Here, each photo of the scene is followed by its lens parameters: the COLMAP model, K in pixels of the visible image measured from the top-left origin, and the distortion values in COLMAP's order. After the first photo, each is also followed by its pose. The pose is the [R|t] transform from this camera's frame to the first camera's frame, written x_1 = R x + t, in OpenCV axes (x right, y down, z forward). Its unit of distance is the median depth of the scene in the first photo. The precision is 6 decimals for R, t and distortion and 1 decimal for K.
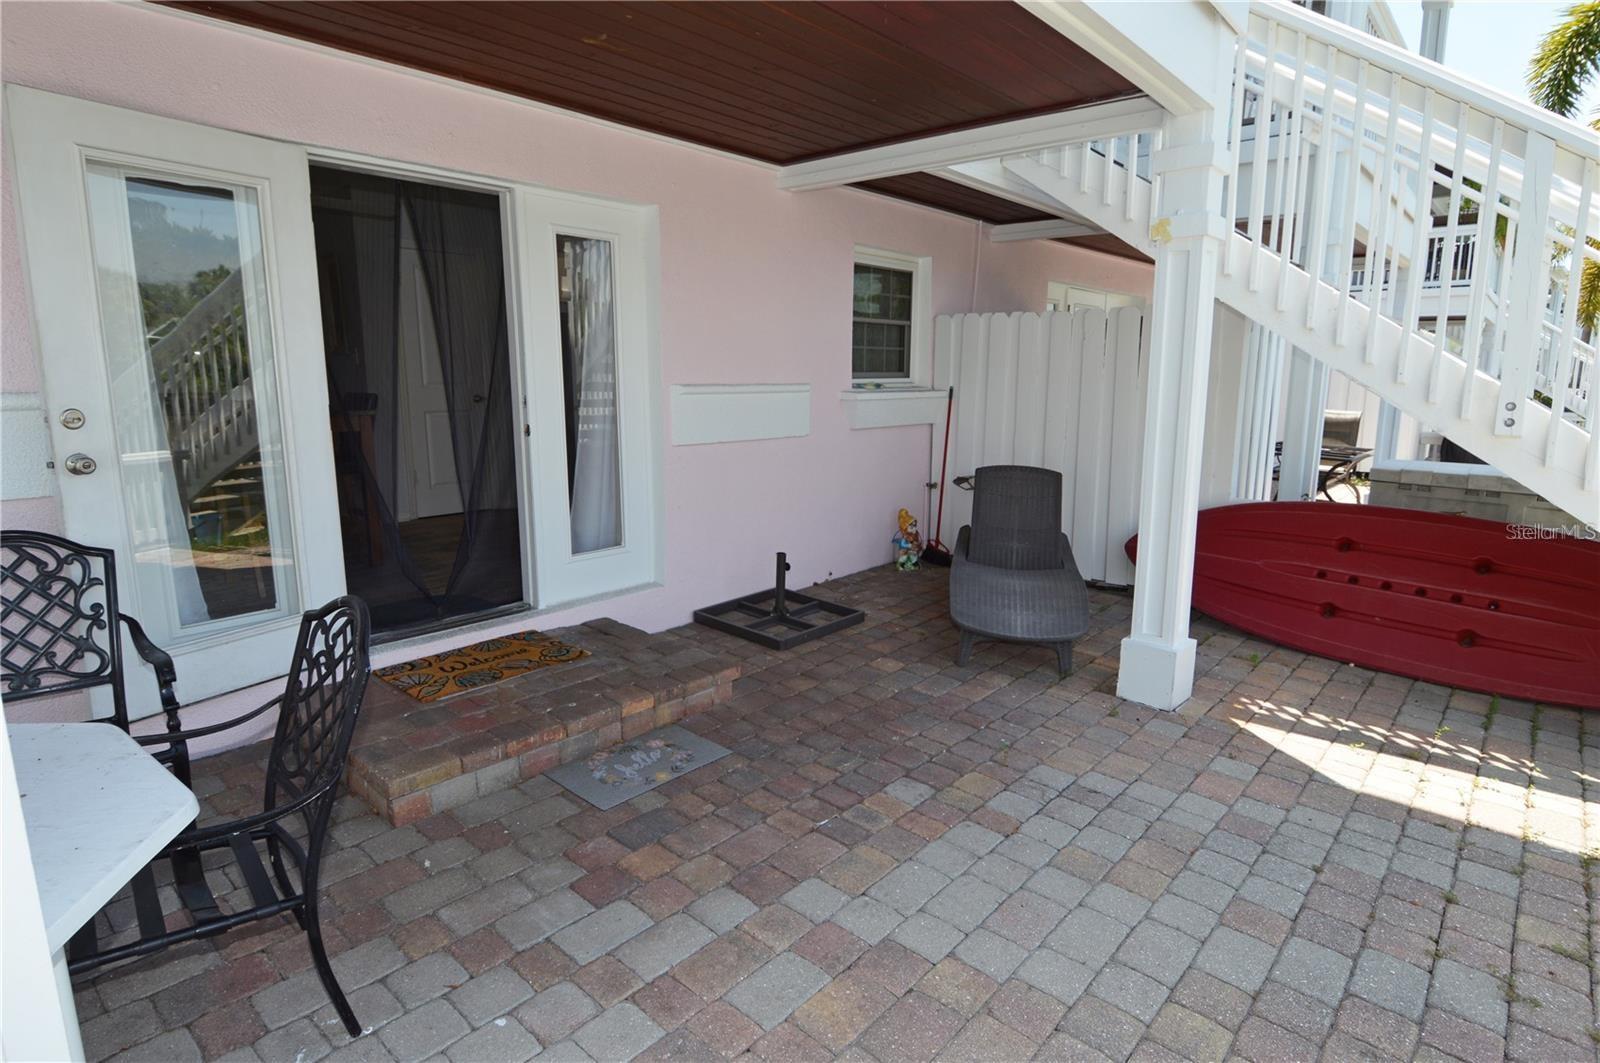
lens RADIAL K [[851.1, 0, 809.8], [0, 851.1, 518.8], [0, 0, 1]] dist [0.016014, -0.027125]
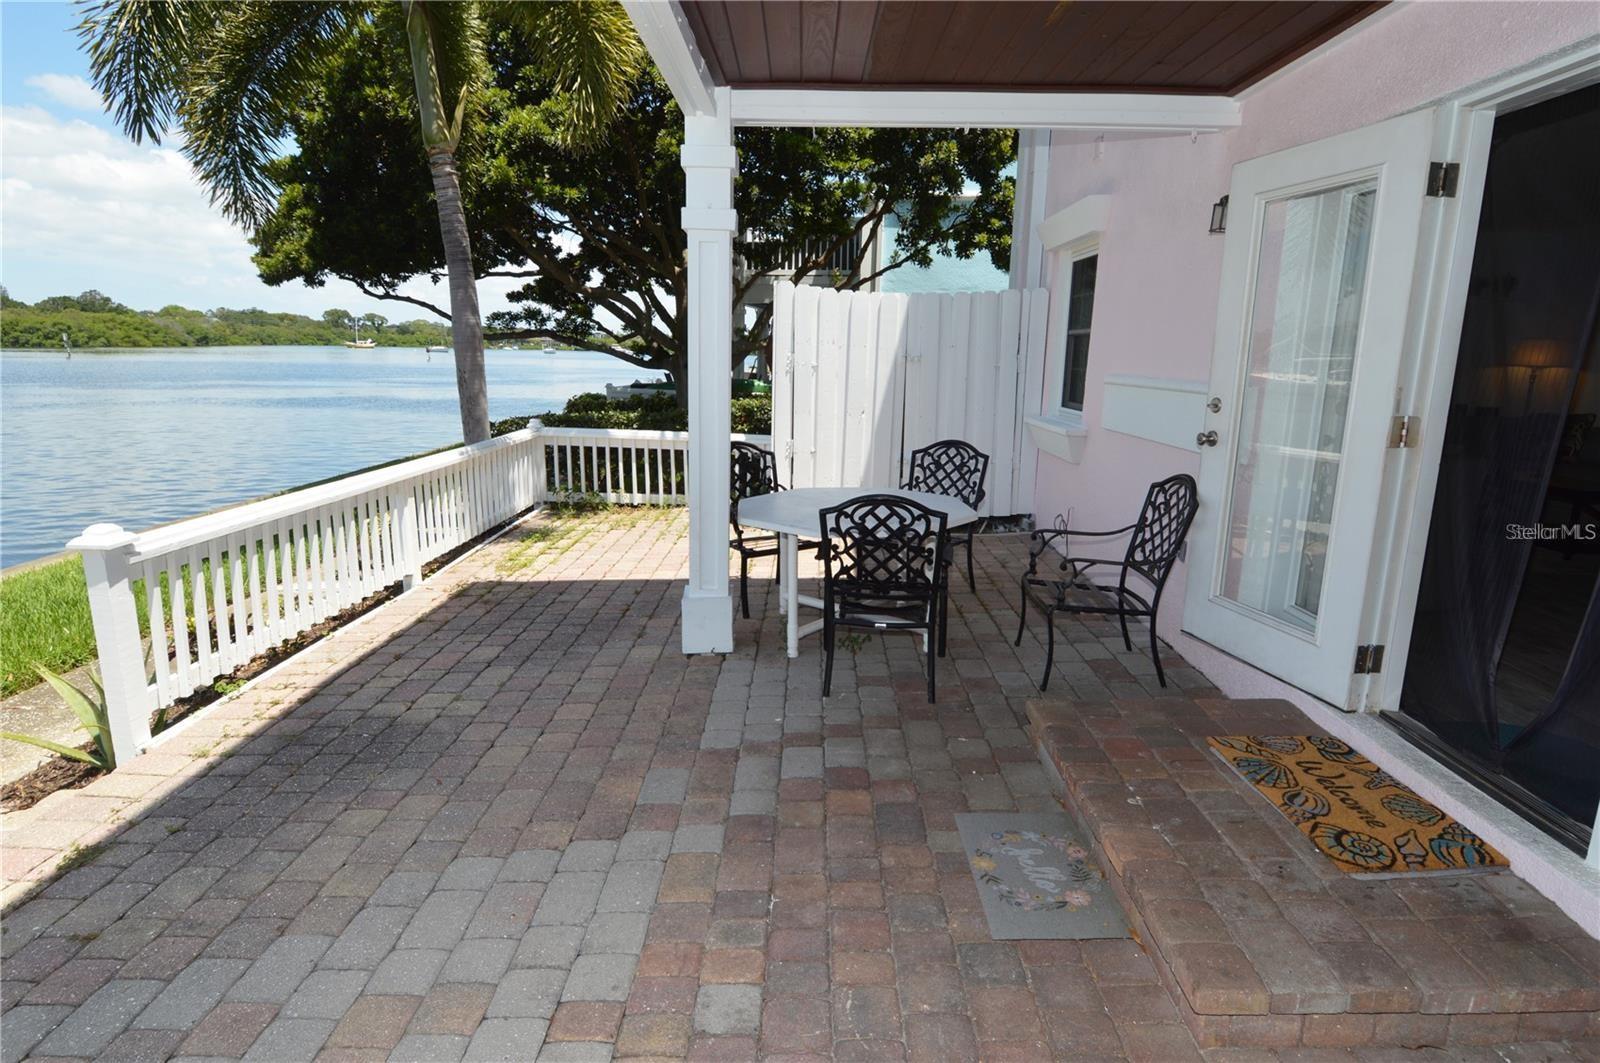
lens RADIAL K [[851.1, 0, 809.8], [0, 851.1, 518.8], [0, 0, 1]] dist [0.016014, -0.027125]
pose [[-0.753855, 0.103672, -0.648810, 0.401711], [-0.139548, 0.939681, 0.312291, -0.215116], [0.642051, 0.325962, -0.693916, 1.213664]]
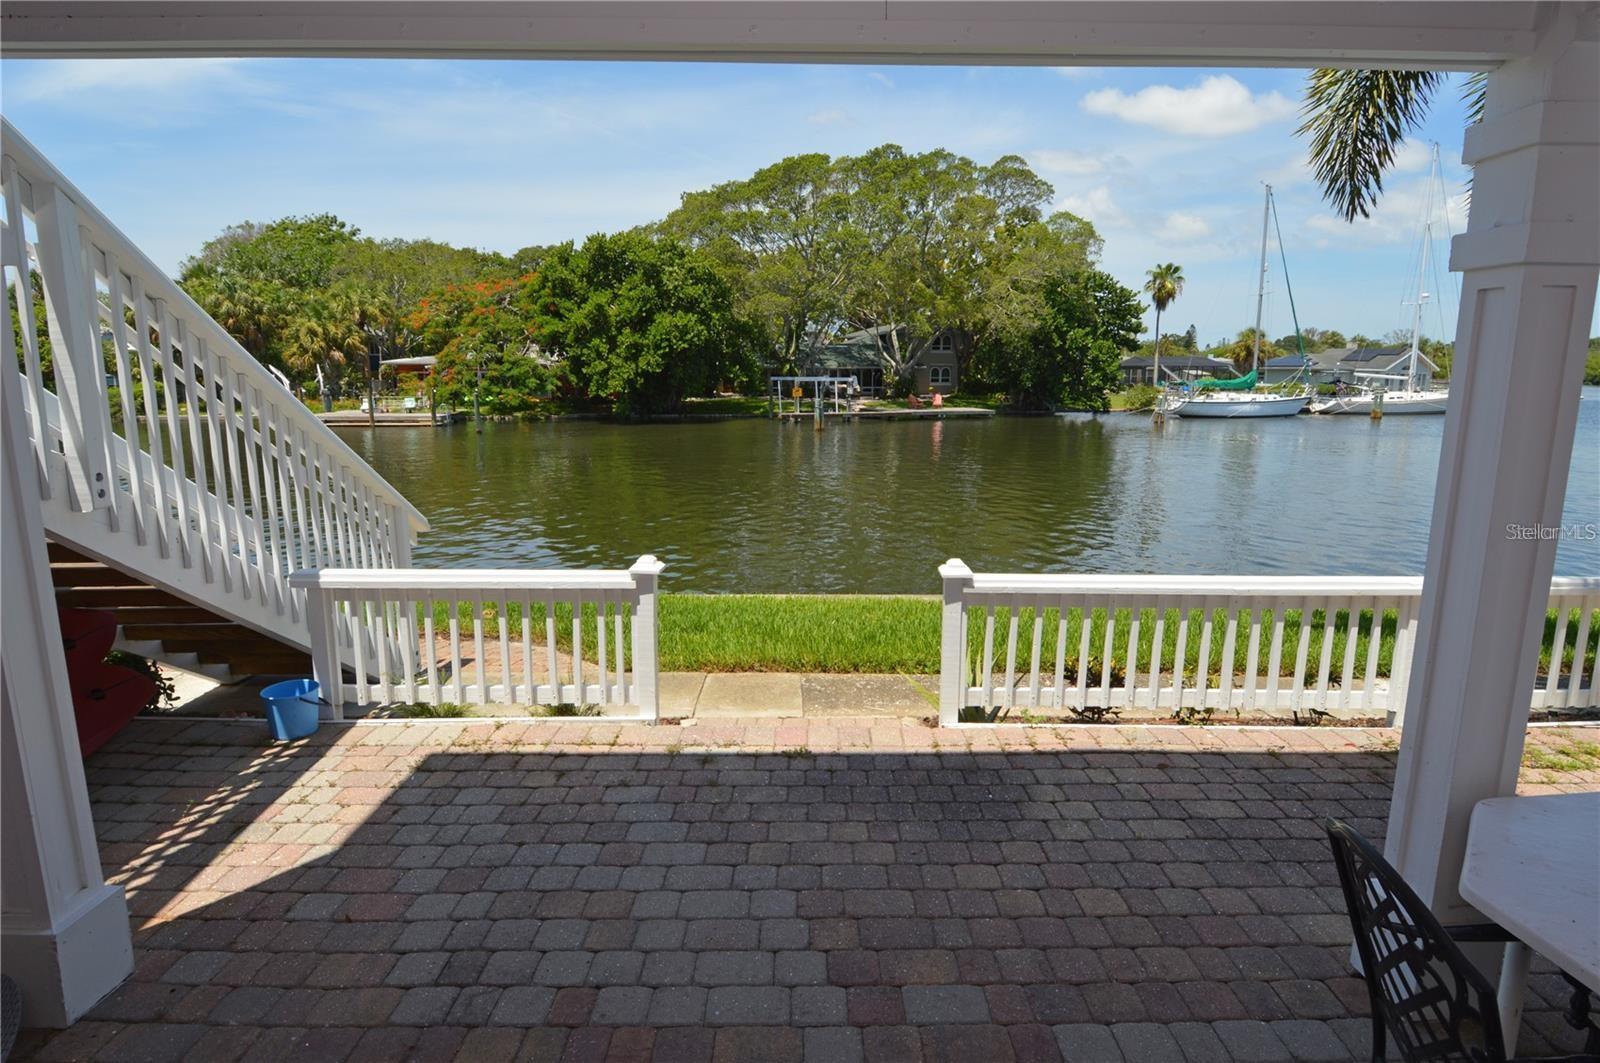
lens RADIAL K [[851.1, 0, 809.8], [0, 851.1, 518.8], [0, 0, 1]] dist [0.016014, -0.027125]
pose [[-0.659705, -0.137920, 0.738761, -0.414158], [0.121317, 0.950579, 0.285799, -0.265065], [-0.741668, 0.278167, -0.610370, 1.007597]]
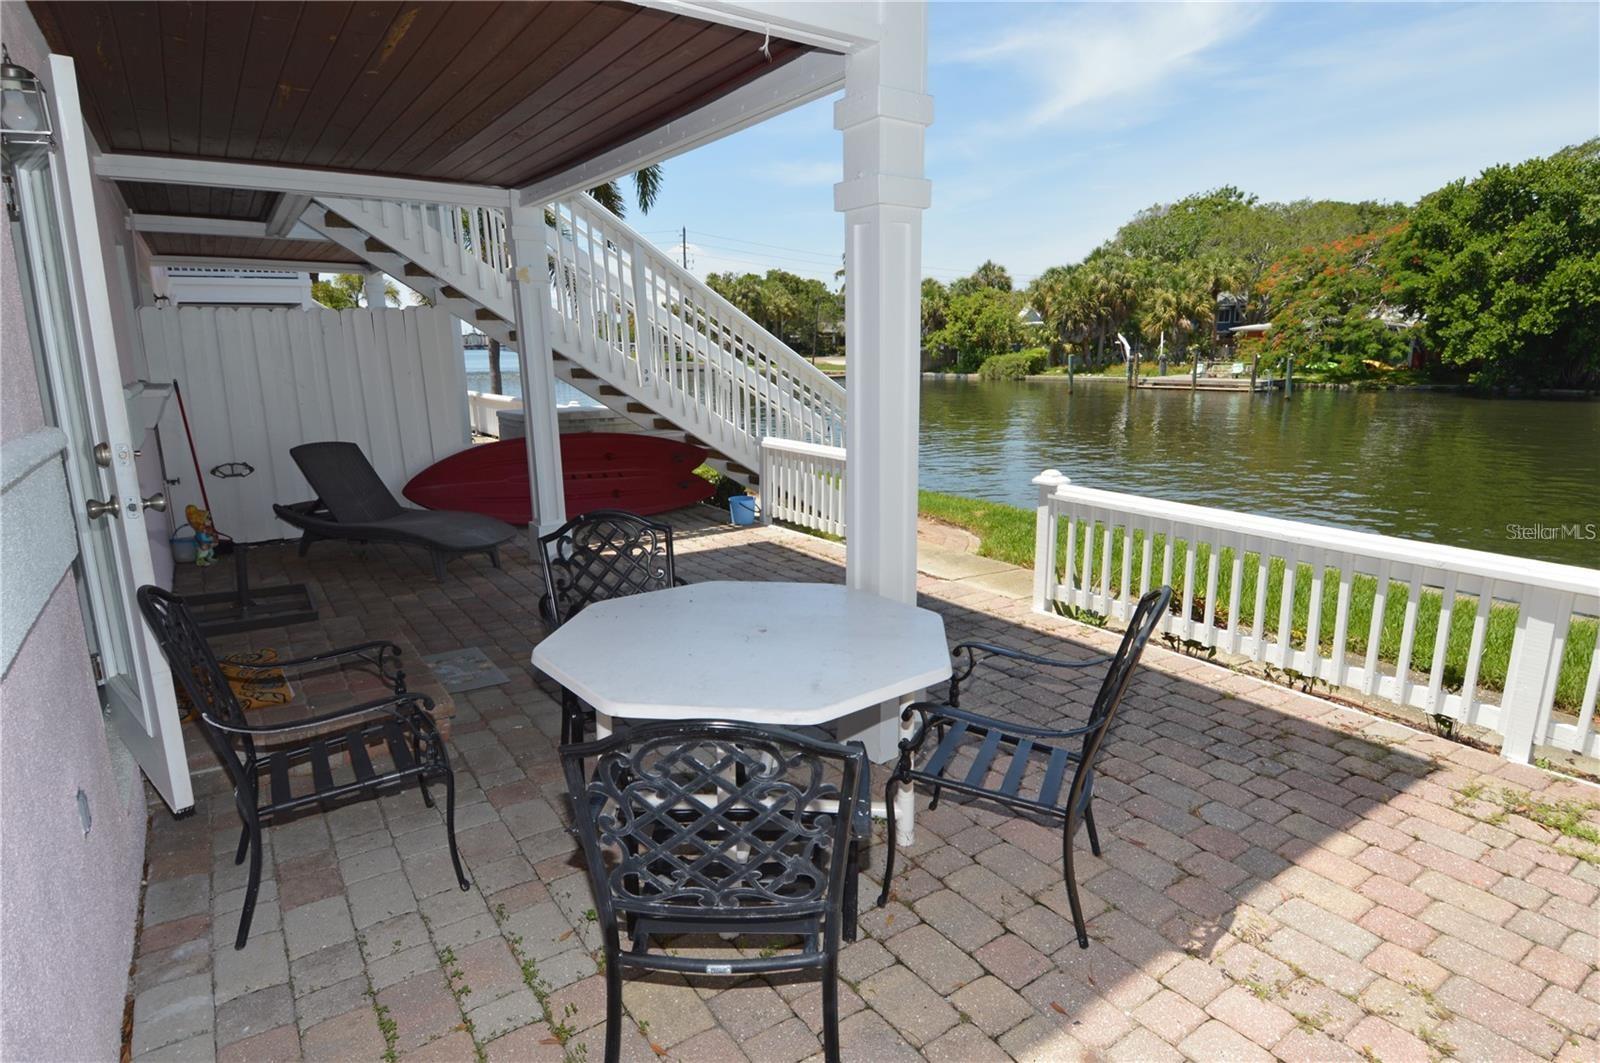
lens RADIAL K [[851.1, 0, 809.8], [0, 851.1, 518.8], [0, 0, 1]] dist [0.016014, -0.027125]
pose [[0.237743, -0.205737, 0.949289, -1.174304], [0.179441, 0.969792, 0.165241, -0.054136], [-0.954609, 0.131057, 0.267479, 0.090367]]
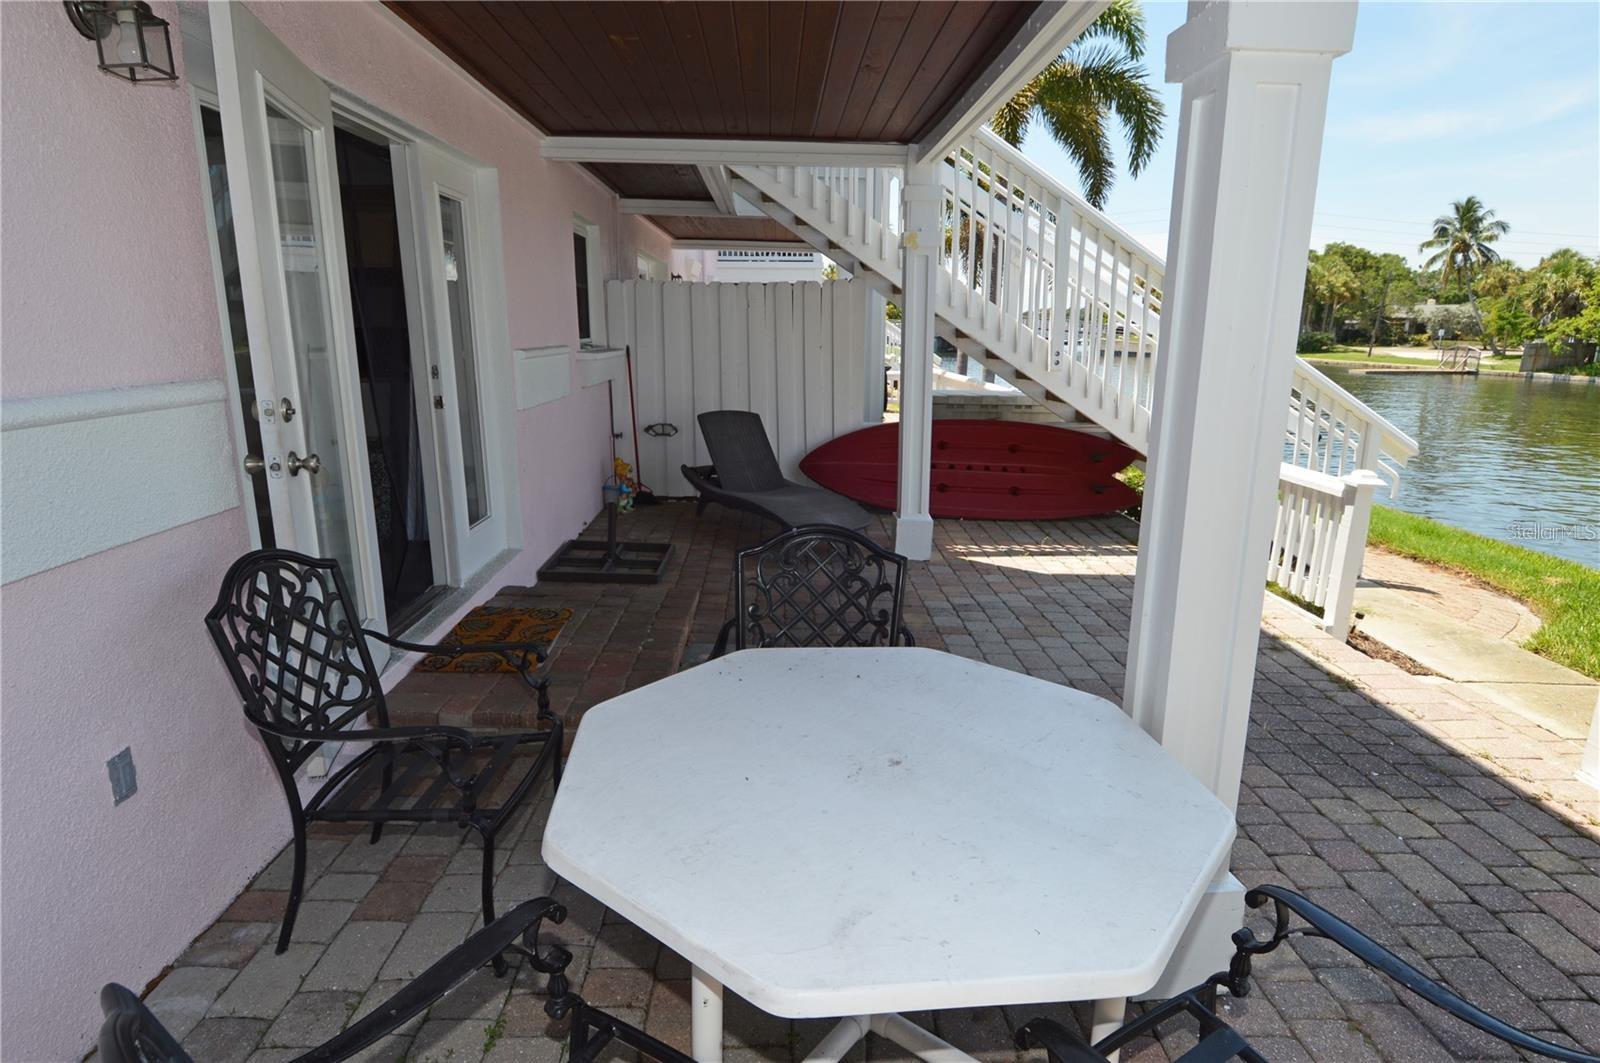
lens RADIAL K [[847.6, 0, 810.6], [0, 847.6, 521.9], [0, 0, 1]] dist [0.016908, -0.024932]
pose [[0.728507, -0.155319, 0.667198, -0.813402], [0.115381, 0.987864, 0.103984, -0.027117], [-0.675252, 0.001229, 0.737586, 0.027120]]
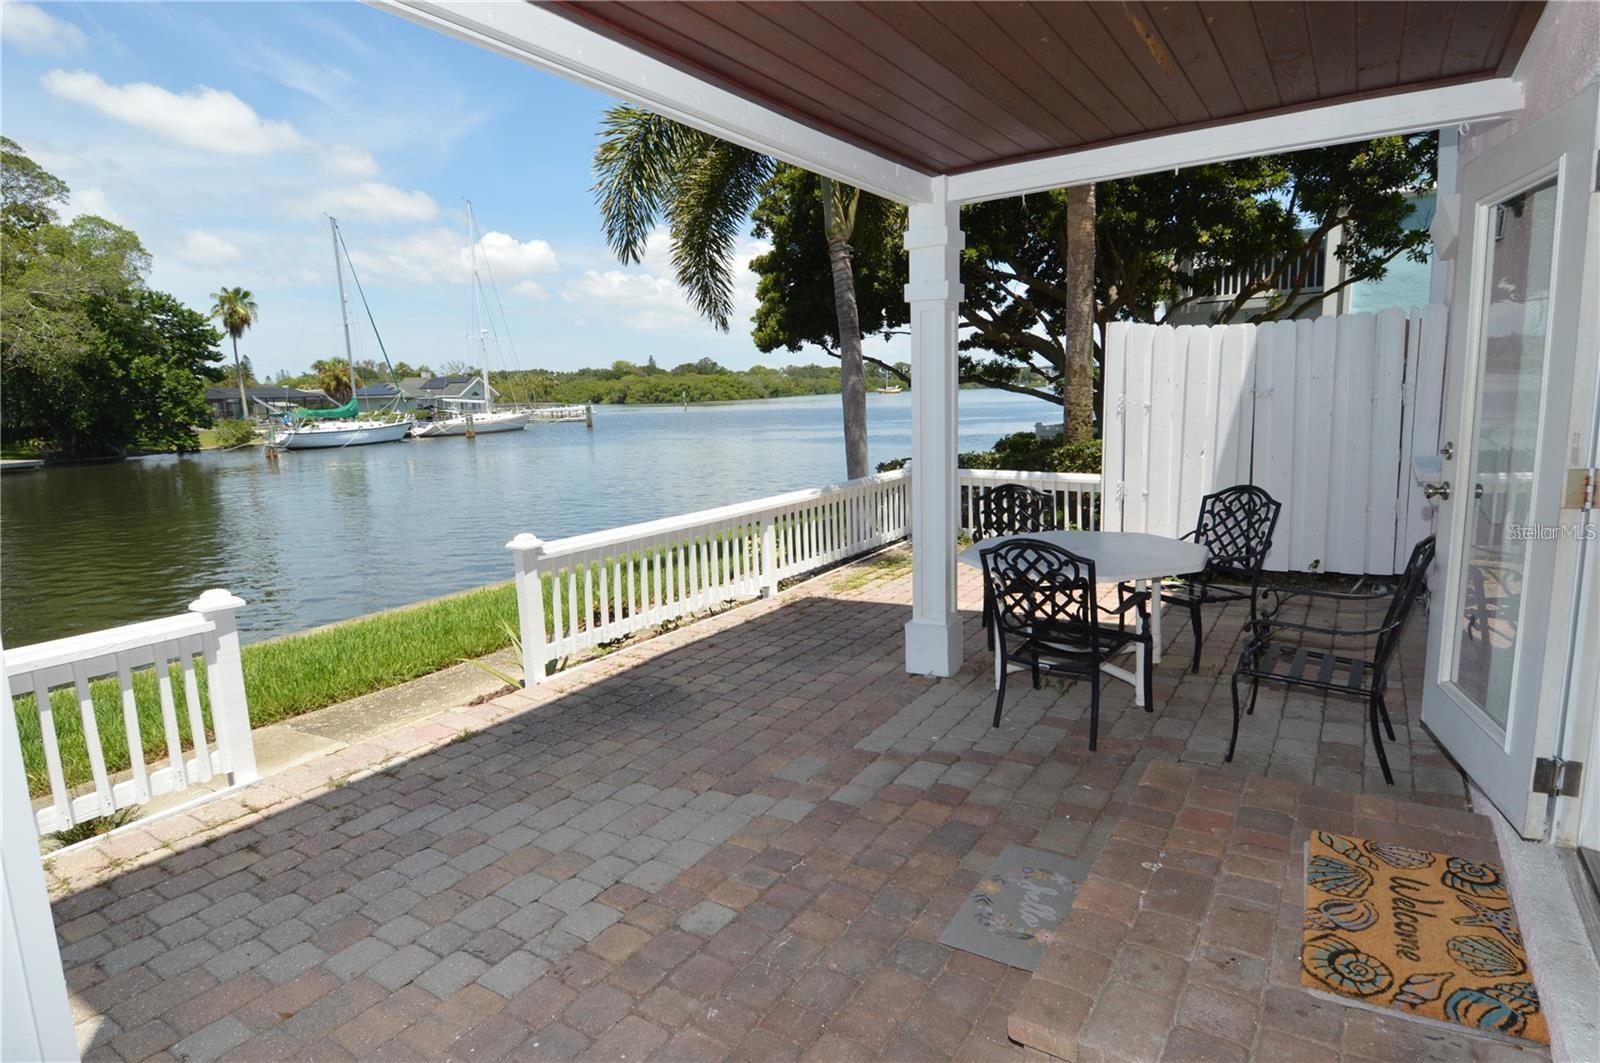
lens RADIAL K [[851.1, 0, 809.8], [0, 851.1, 518.8], [0, 0, 1]] dist [0.016014, -0.027125]
pose [[-0.989423, 0.043885, -0.138259, 0.101581], [-0.001977, 0.948969, 0.315364, -0.295064], [0.145044, 0.312302, -0.938845, 1.502370]]
